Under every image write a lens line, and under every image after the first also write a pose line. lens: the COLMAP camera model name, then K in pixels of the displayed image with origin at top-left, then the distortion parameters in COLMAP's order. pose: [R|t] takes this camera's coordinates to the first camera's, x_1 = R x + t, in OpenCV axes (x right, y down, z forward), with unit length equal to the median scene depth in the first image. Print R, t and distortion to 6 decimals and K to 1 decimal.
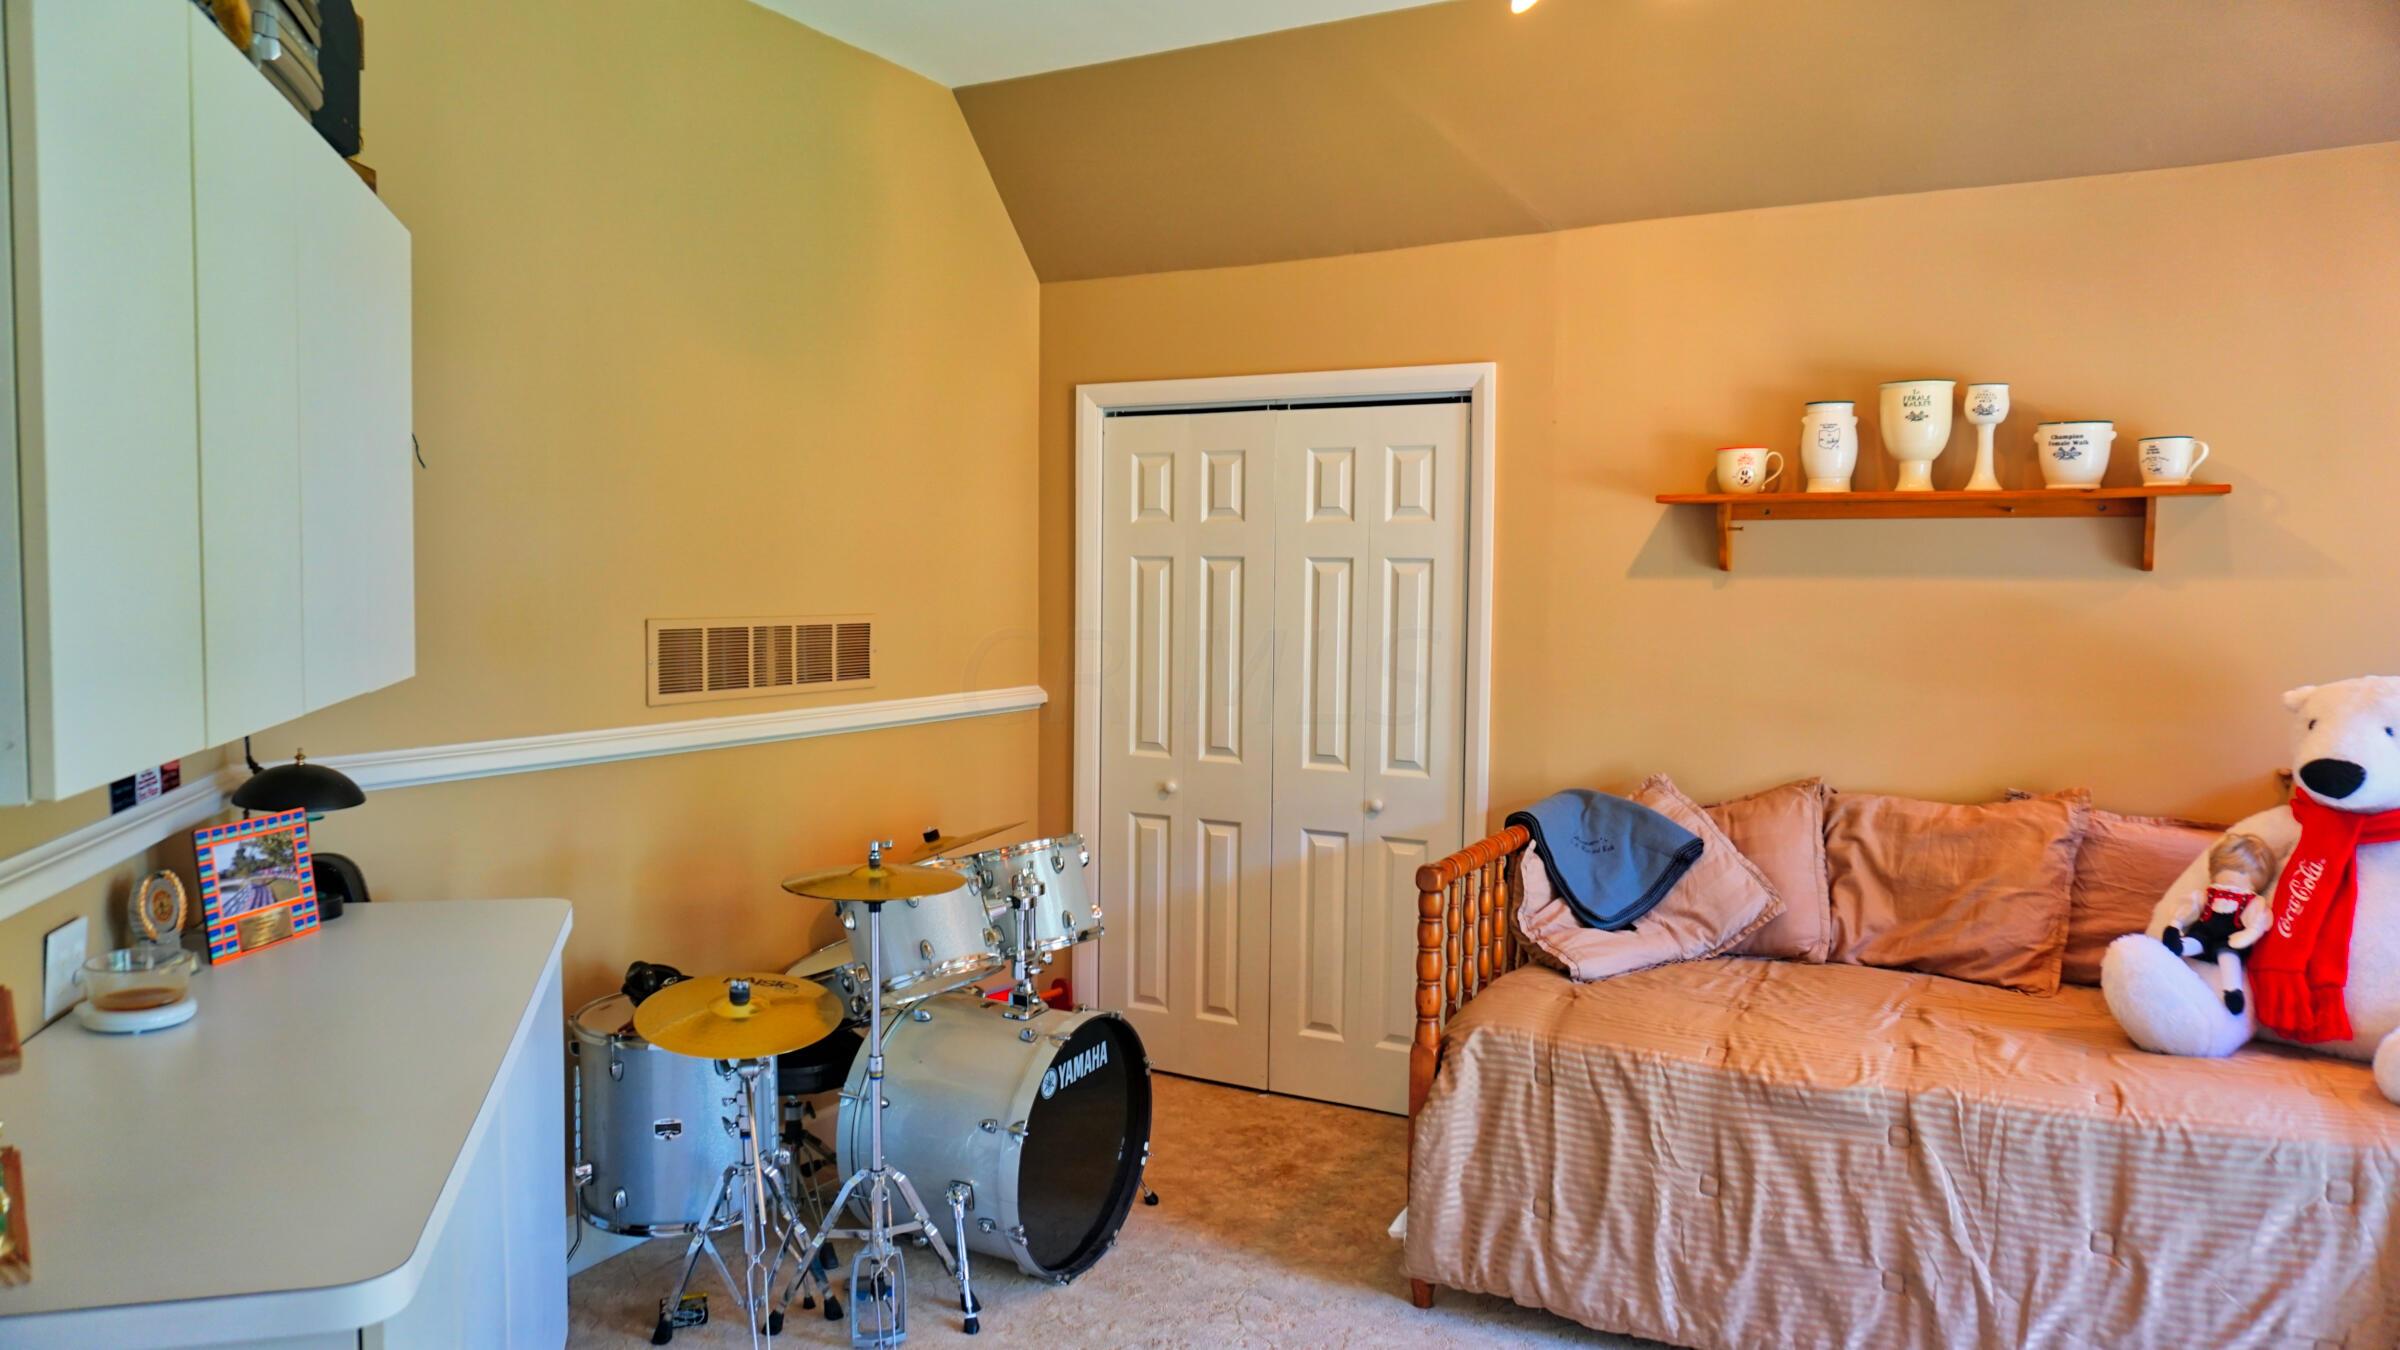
lens RADIAL K [[1605.2, 0, 1202.8], [0, 1605.2, 687.5], [0, 0, 1]] dist [-0.043416, 0.035246]
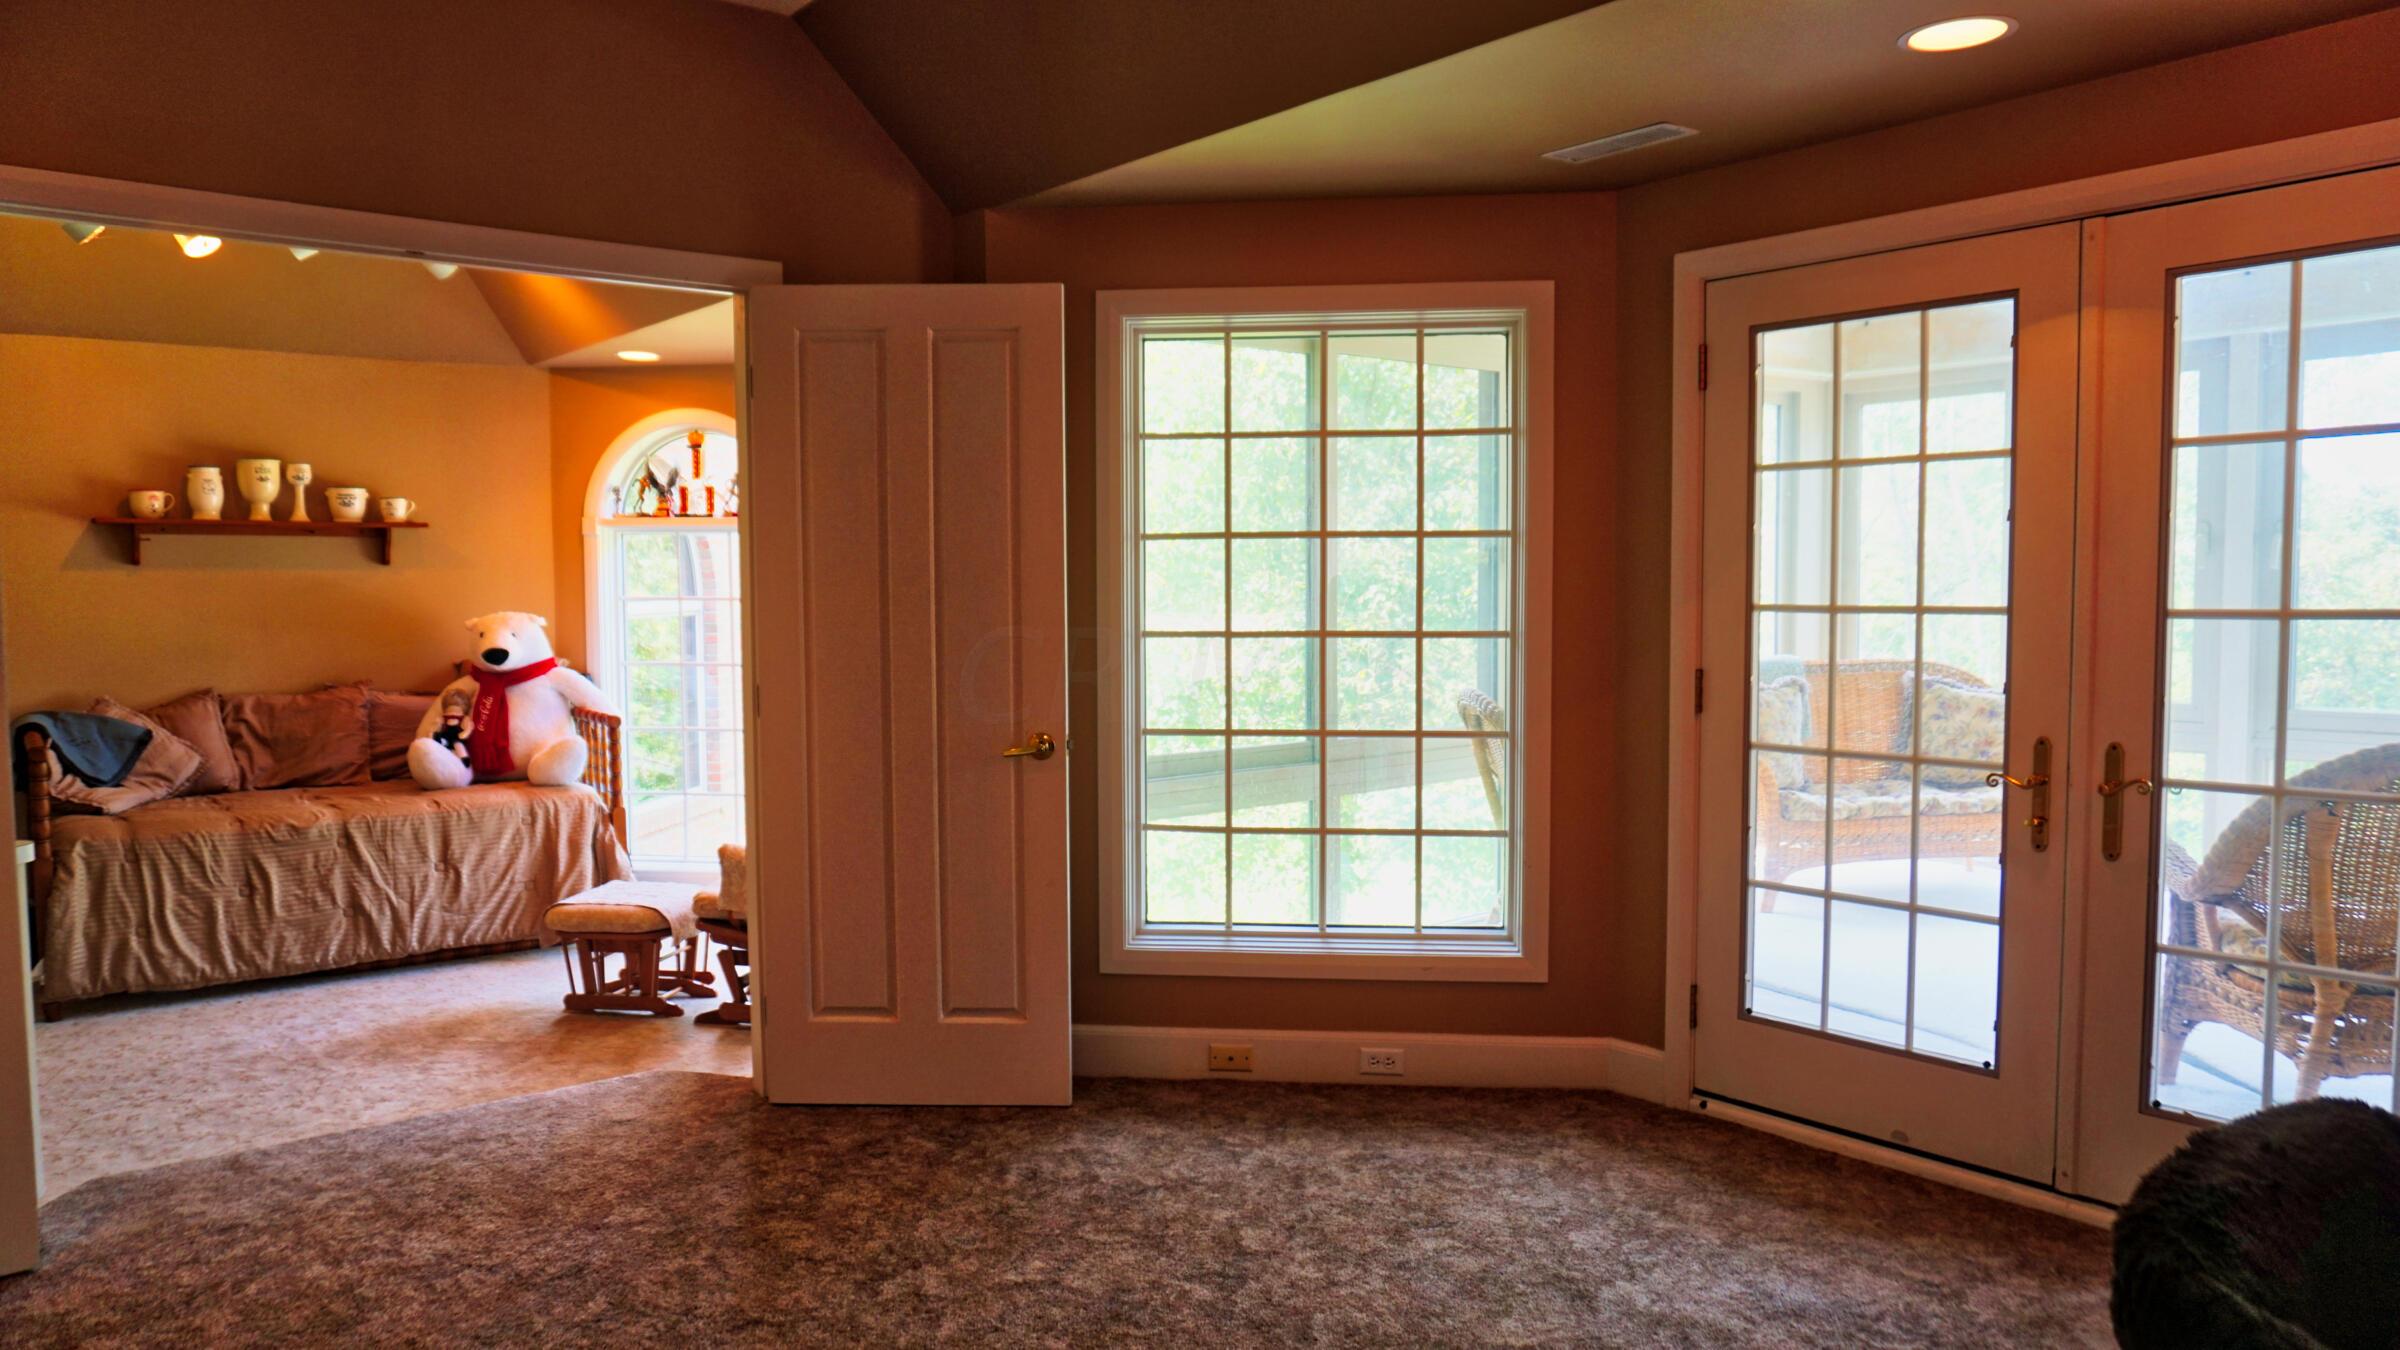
lens RADIAL K [[1605.2, 0, 1202.8], [0, 1605.2, 687.5], [0, 0, 1]] dist [-0.043416, 0.035246]
pose [[0.390640, -0.068755, 0.917972, -0.816800], [0.064466, 0.996802, 0.047226, 0.048510], [-0.918283, 0.040729, 0.393823, -0.681644]]
